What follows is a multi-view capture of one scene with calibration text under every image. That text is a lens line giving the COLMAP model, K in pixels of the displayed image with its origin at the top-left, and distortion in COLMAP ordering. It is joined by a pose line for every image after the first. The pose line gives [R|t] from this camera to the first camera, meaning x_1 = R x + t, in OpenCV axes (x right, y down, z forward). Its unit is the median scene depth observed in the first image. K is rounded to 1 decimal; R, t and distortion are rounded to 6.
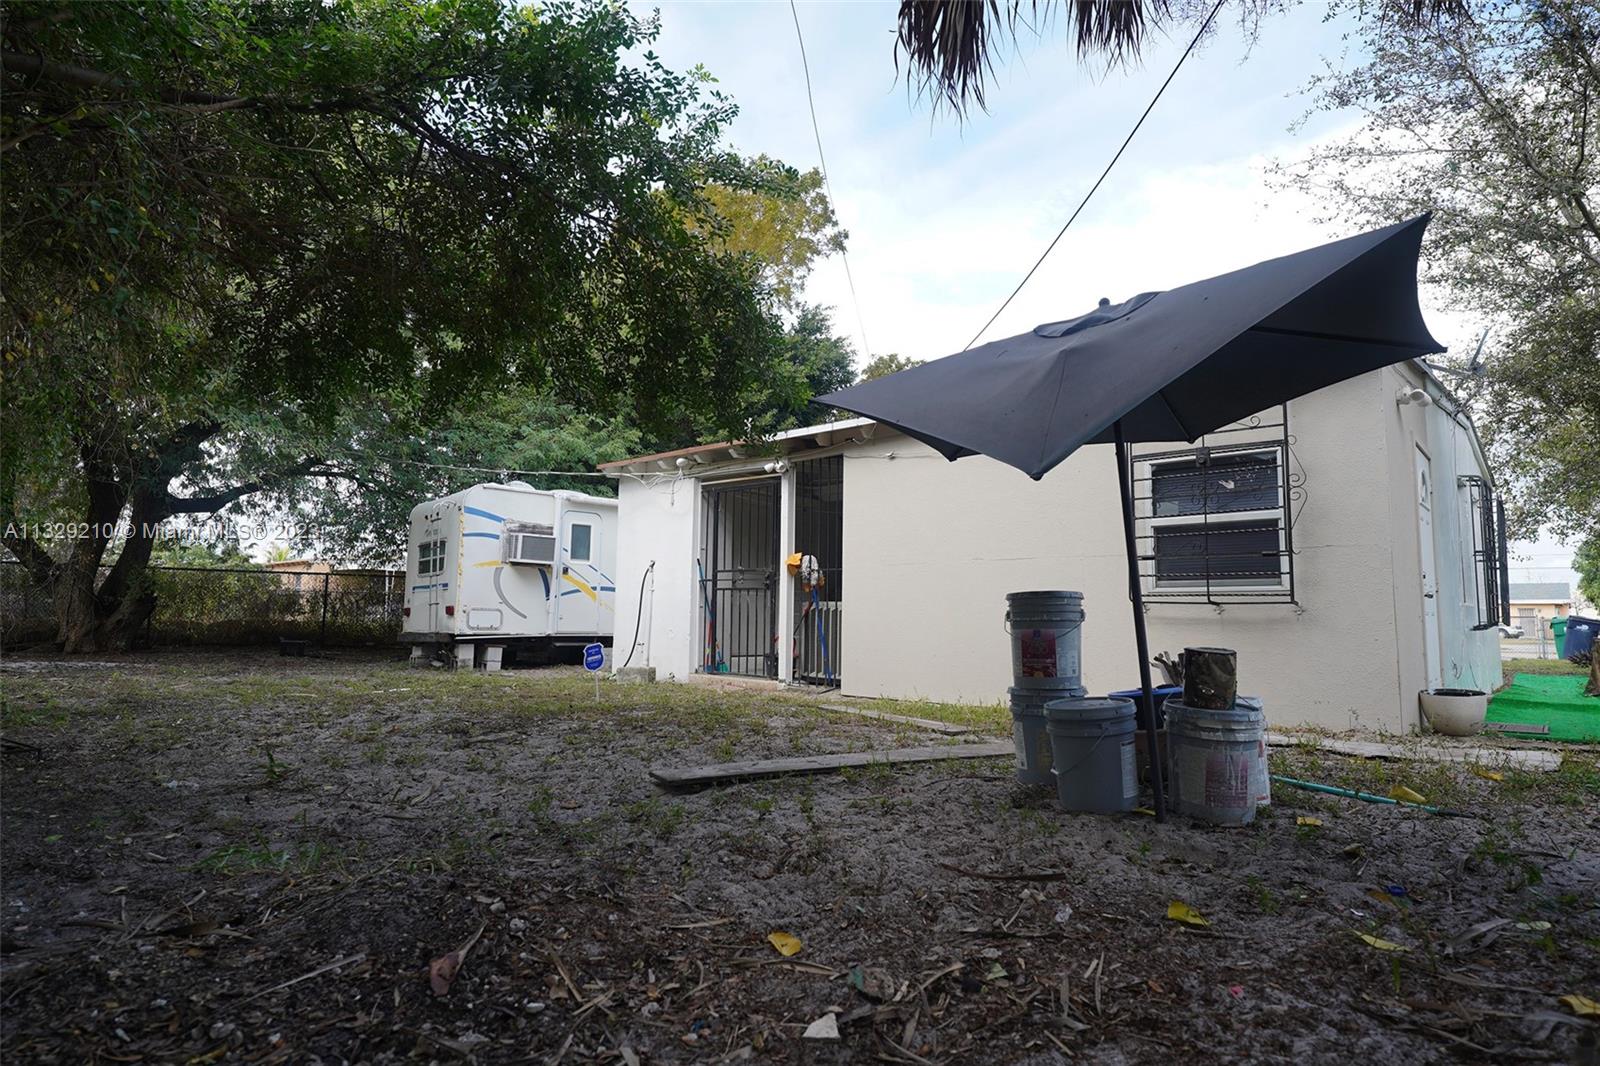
lens RADIAL K [[869.7, 0, 800.9], [0, 869.7, 528.5], [0, 0, 1]] dist [-0.002029, -0.000125]
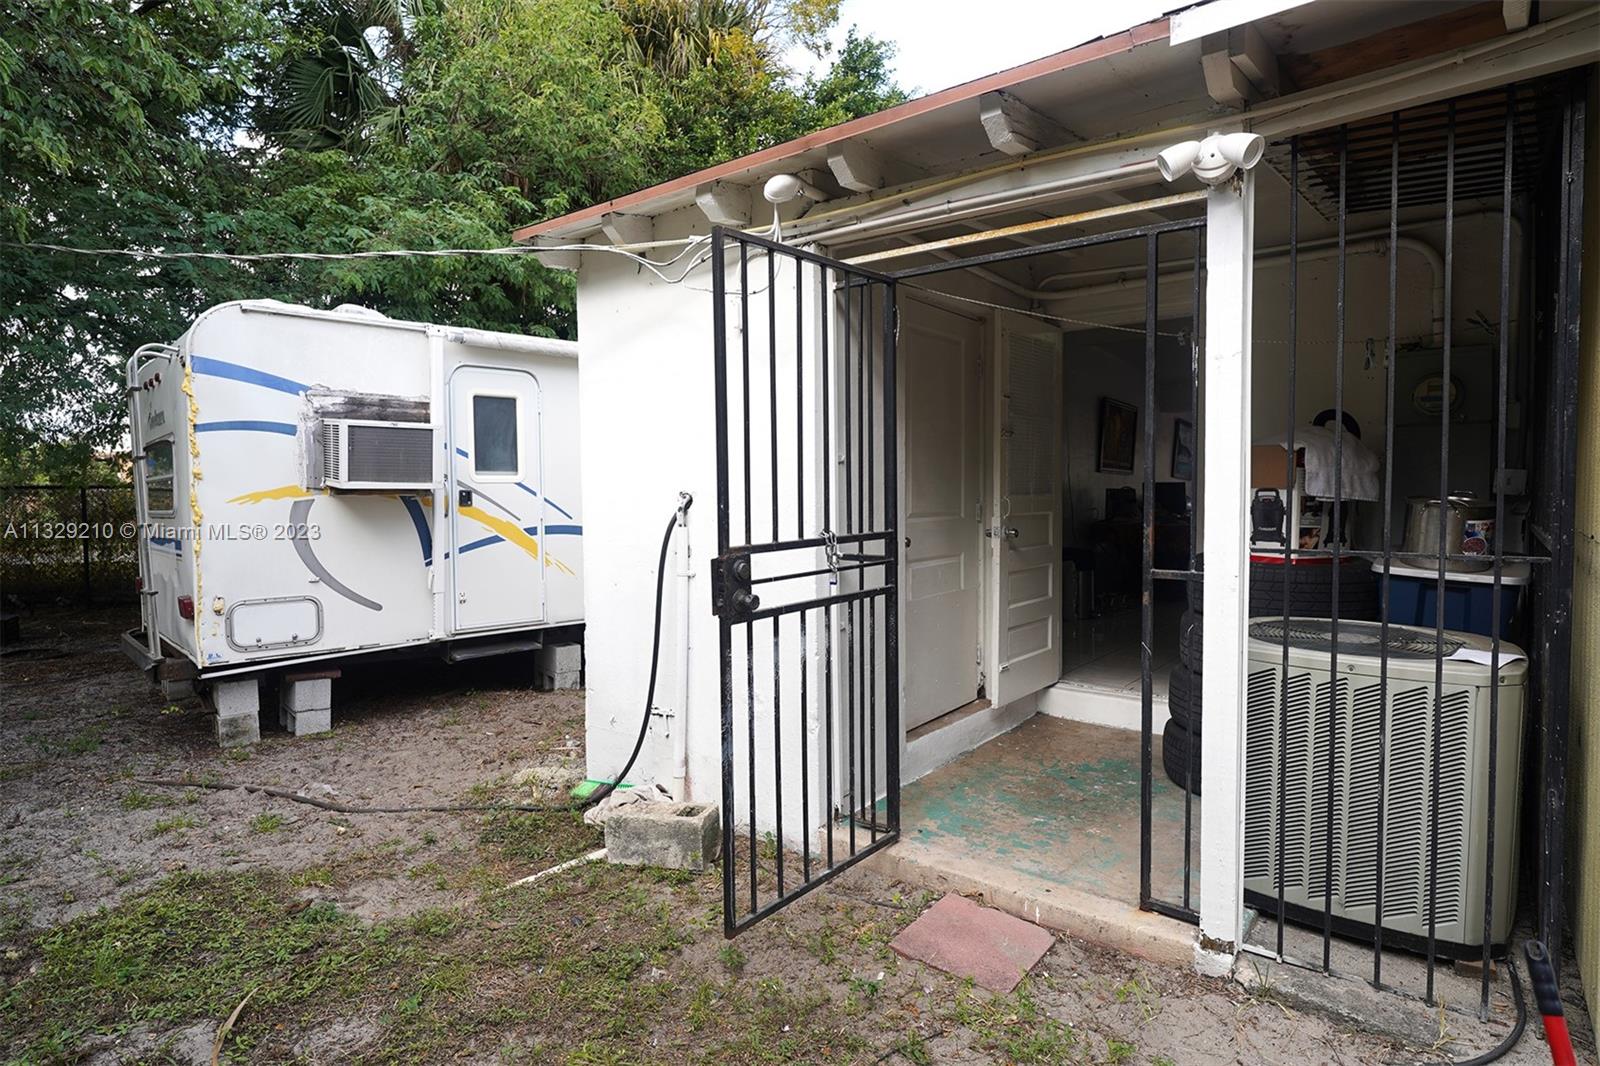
lens RADIAL K [[869.7, 0, 802.6], [0, 869.7, 533.1], [0, 0, 1]] dist [-0.002029, -0.000125]
pose [[0.998011, -0.026558, 0.057166, -0.121989], [0.017190, 0.987204, 0.158534, -0.003197], [-0.060645, -0.157236, 0.985697, 0.544016]]
